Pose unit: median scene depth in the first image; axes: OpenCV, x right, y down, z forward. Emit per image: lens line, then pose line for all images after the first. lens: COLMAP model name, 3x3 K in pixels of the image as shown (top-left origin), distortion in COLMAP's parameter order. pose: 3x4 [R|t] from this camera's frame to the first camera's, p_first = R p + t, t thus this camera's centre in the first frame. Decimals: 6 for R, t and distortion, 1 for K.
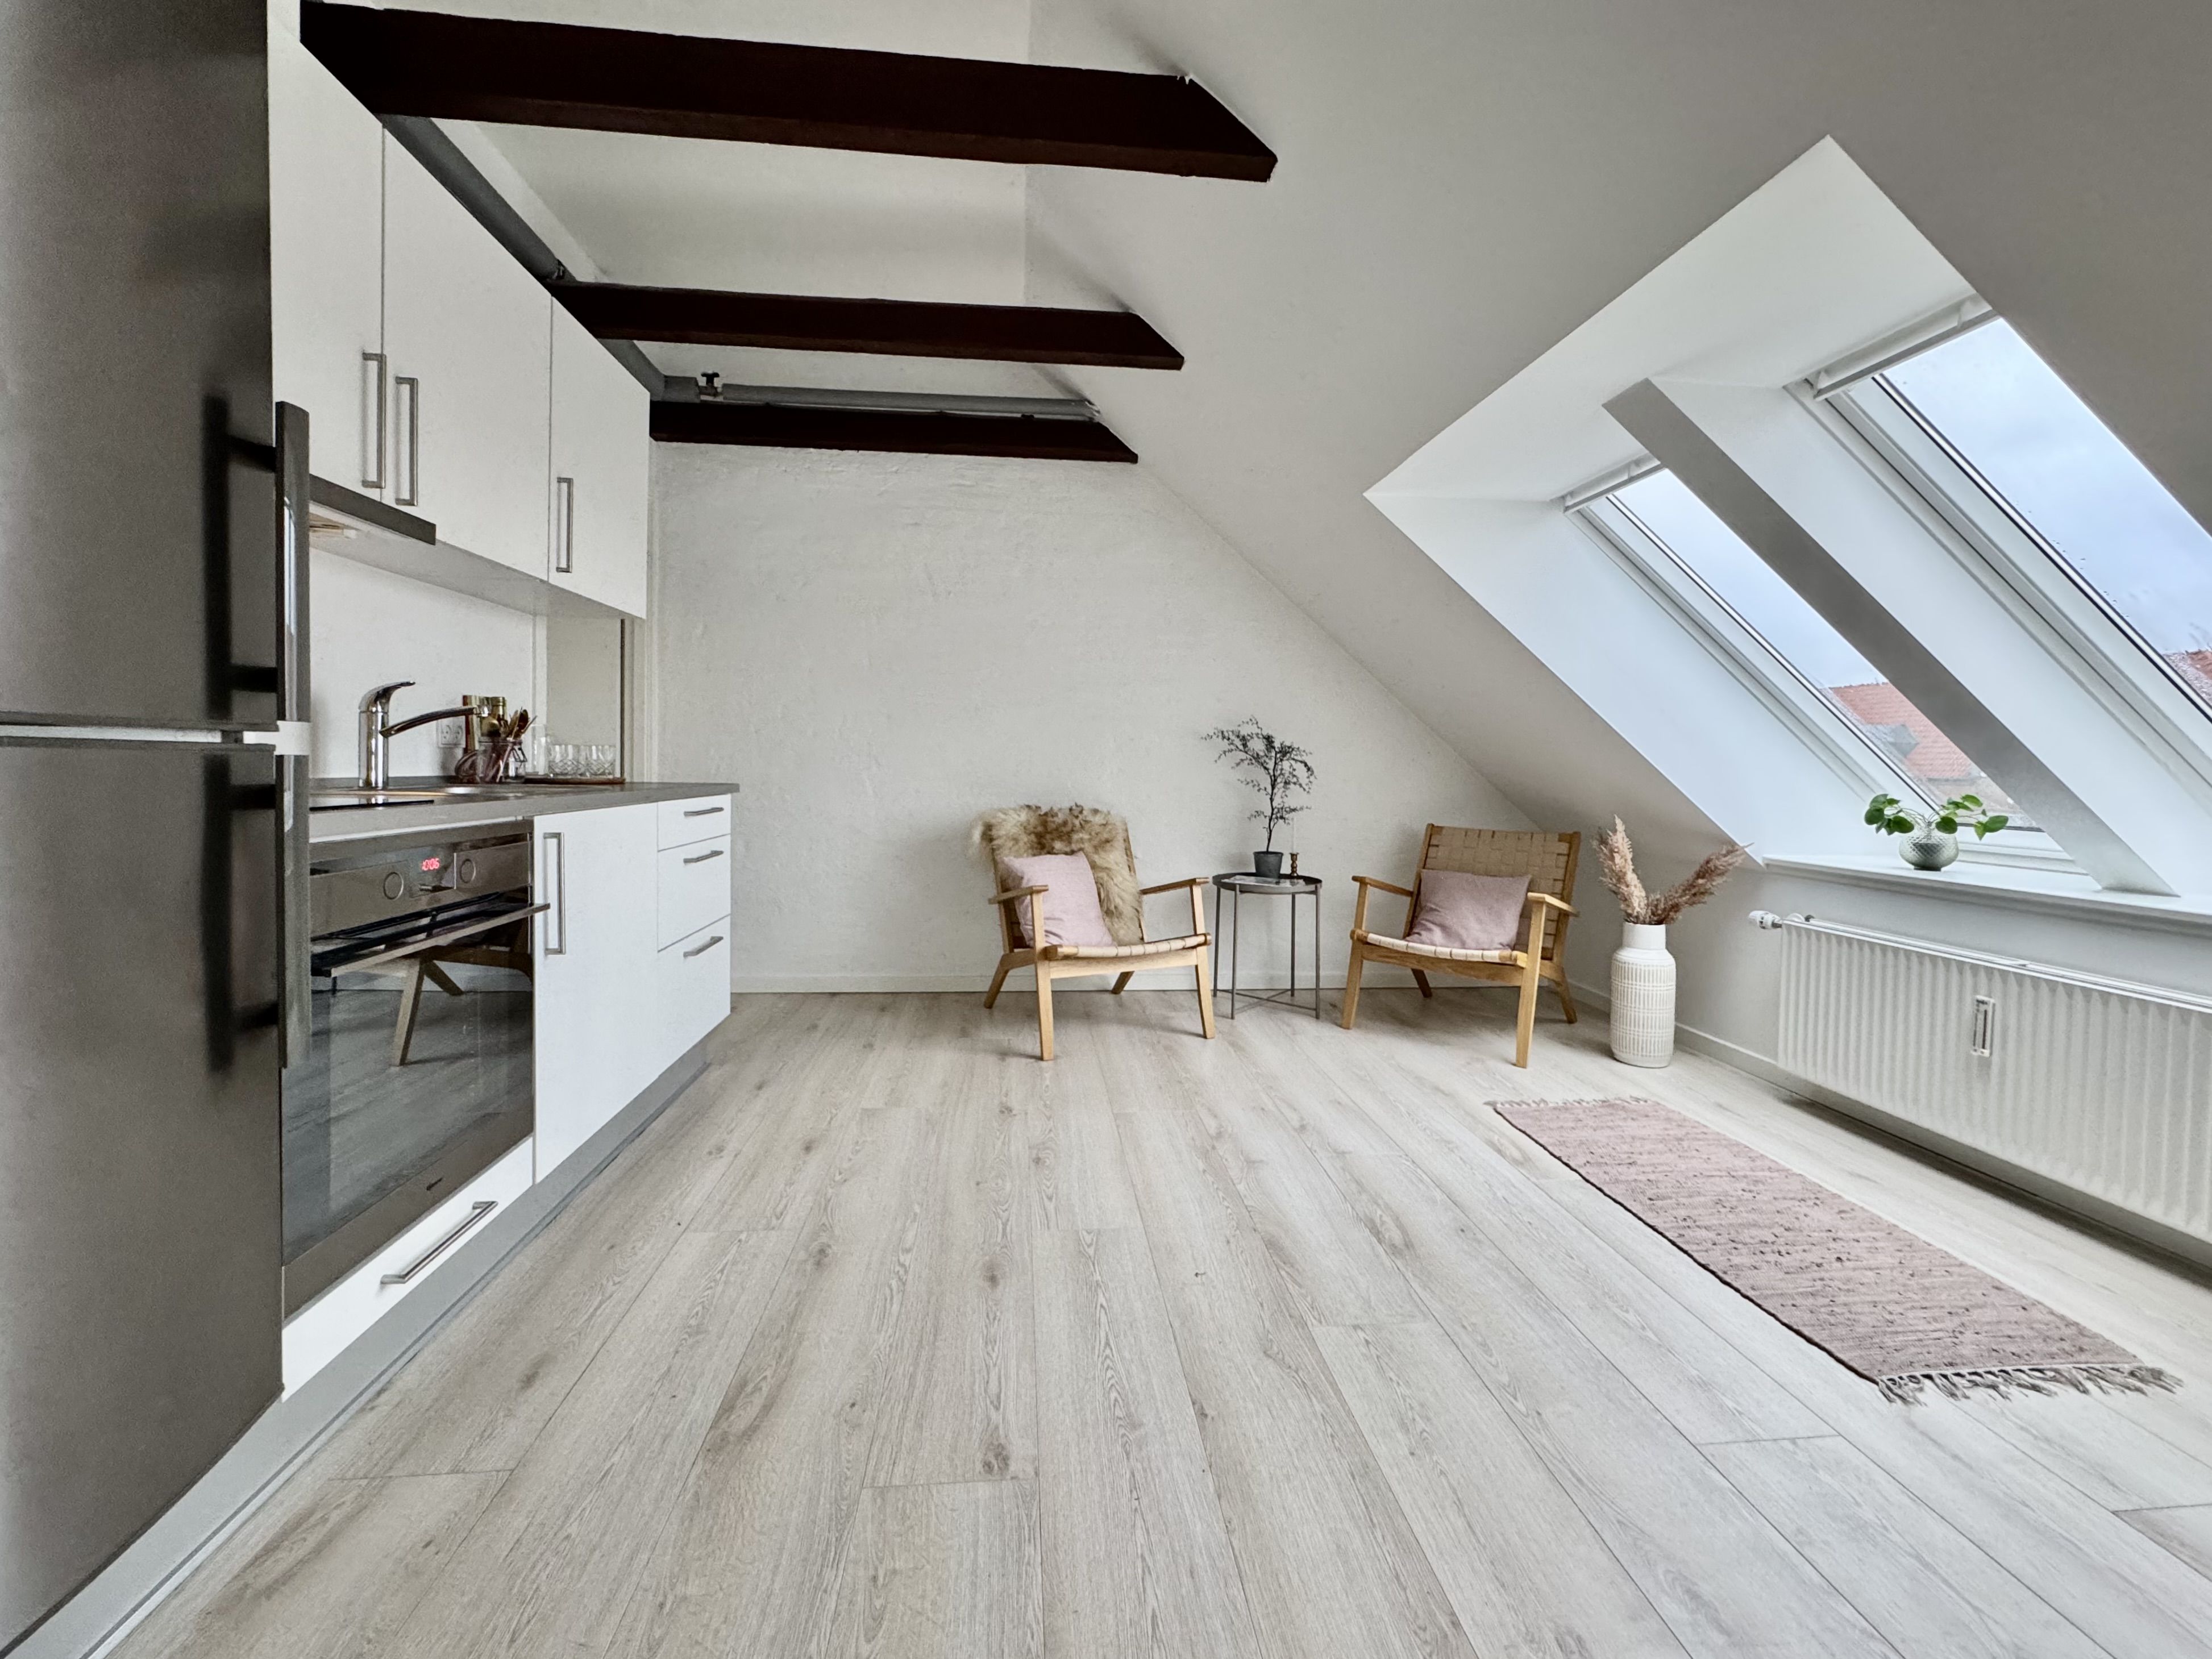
lens RADIAL K [[913.1, 0, 1111.3], [0, 913.1, 790.9], [0, 0, 1]] dist [-0.002920, 0.000635]
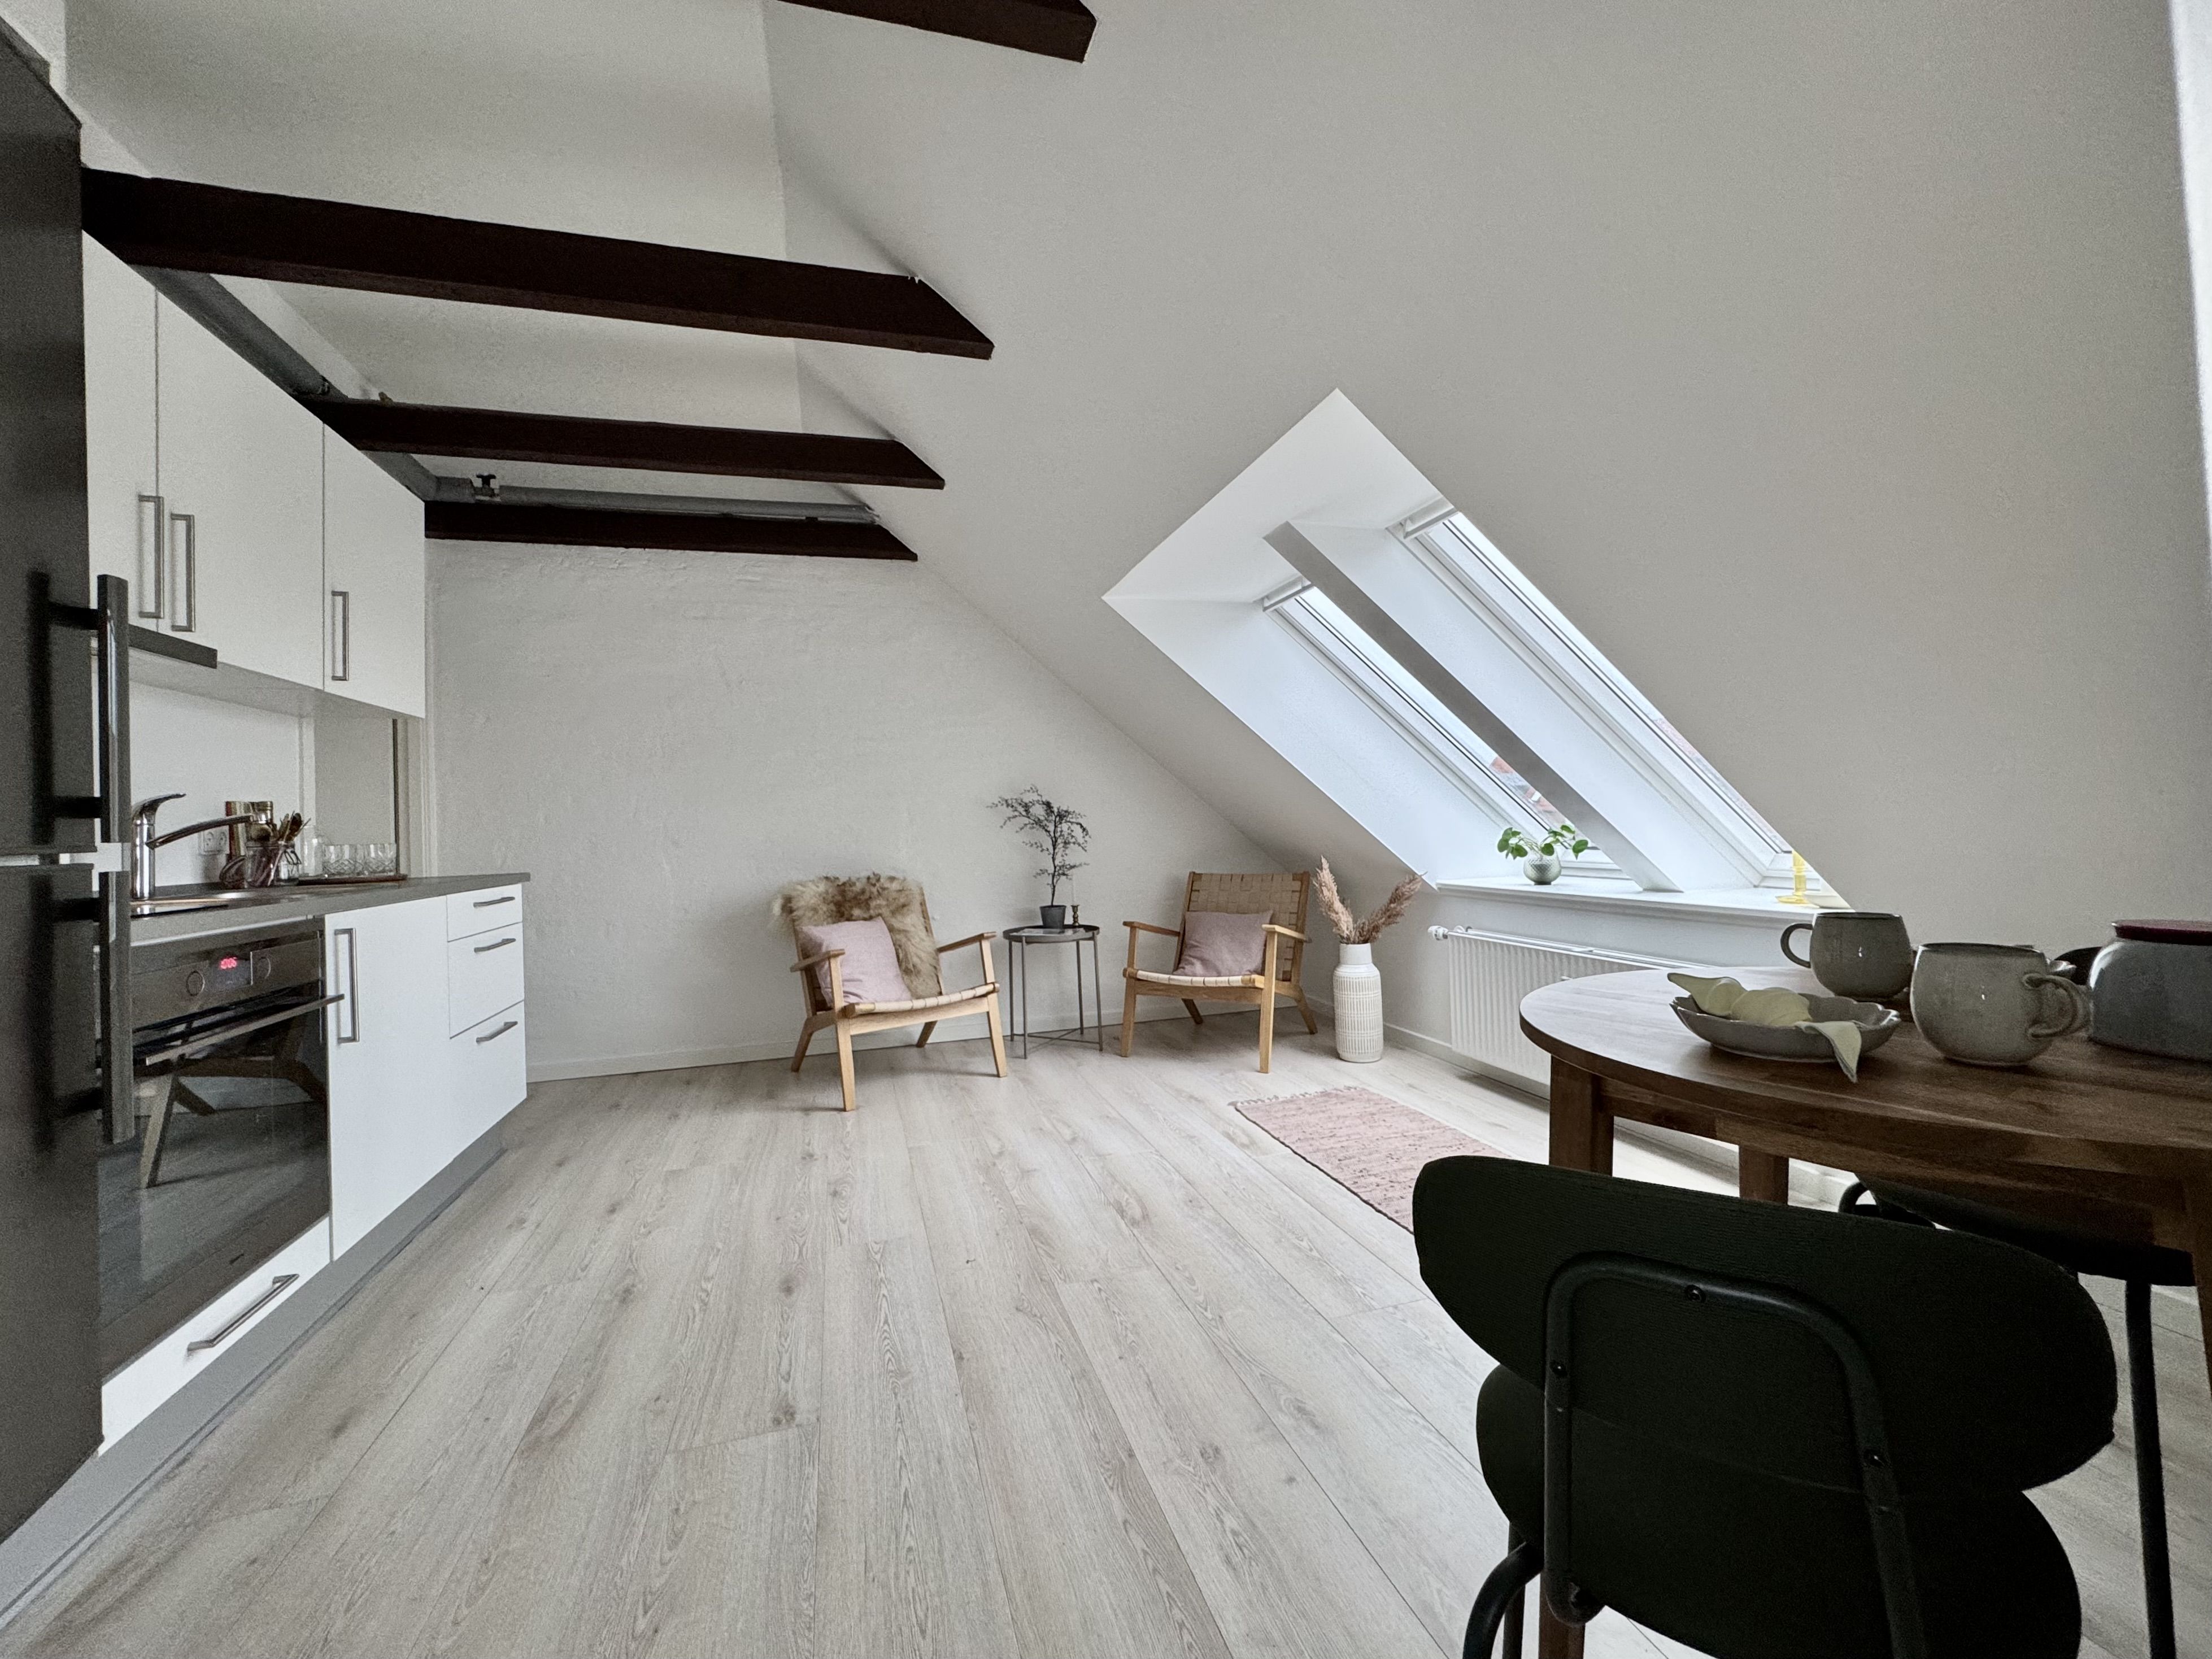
lens RADIAL K [[901.7, 0, 1108.9], [0, 901.7, 810.7], [0, 0, 1]] dist [0.000459, 0.000159]
pose [[0.980846, -0.046740, 0.189092, 0.057815], [0.055498, 0.997605, -0.041291, 0.000480], [-0.186709, 0.050994, 0.981091, -0.161528]]
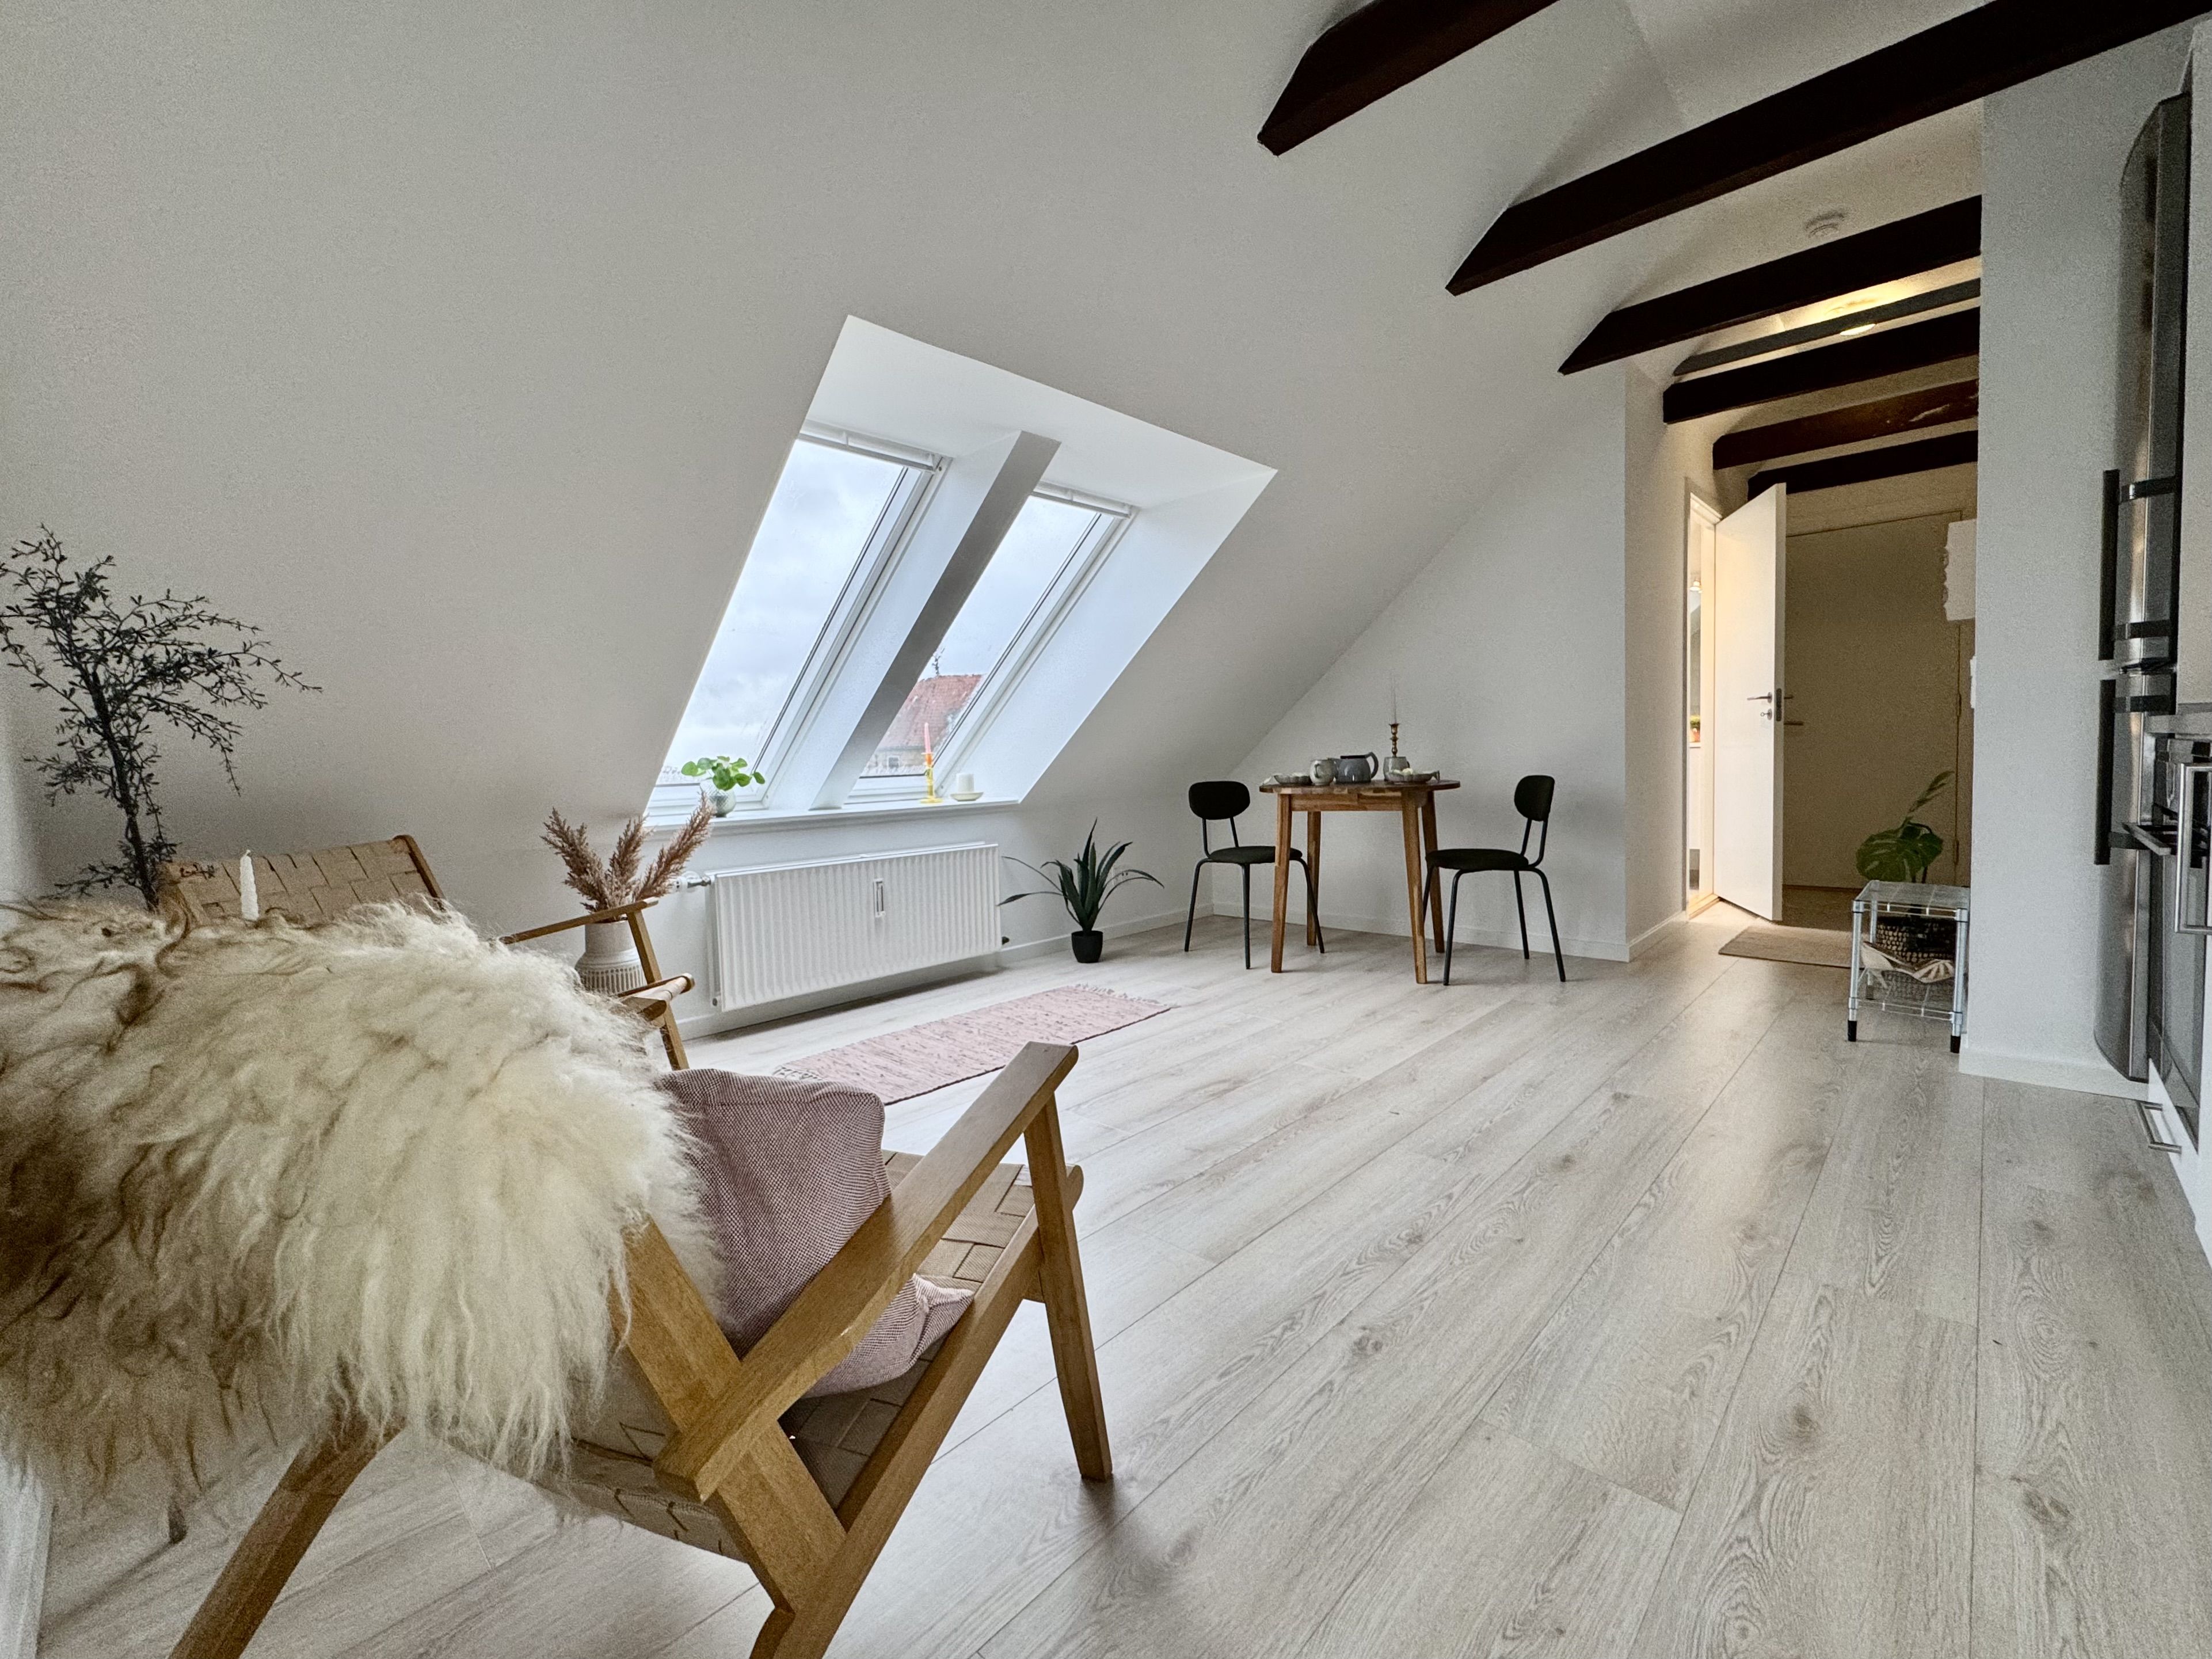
lens RADIAL K [[922.2, 0, 1097.2], [0, 922.2, 808.6], [0, 0, 1]] dist [-0.000600, -0.000069]
pose [[-0.641611, -0.039266, 0.766025, -0.438974], [0.041470, 0.995452, 0.085761, -0.012947], [-0.765909, 0.086792, -0.637065, 1.528160]]
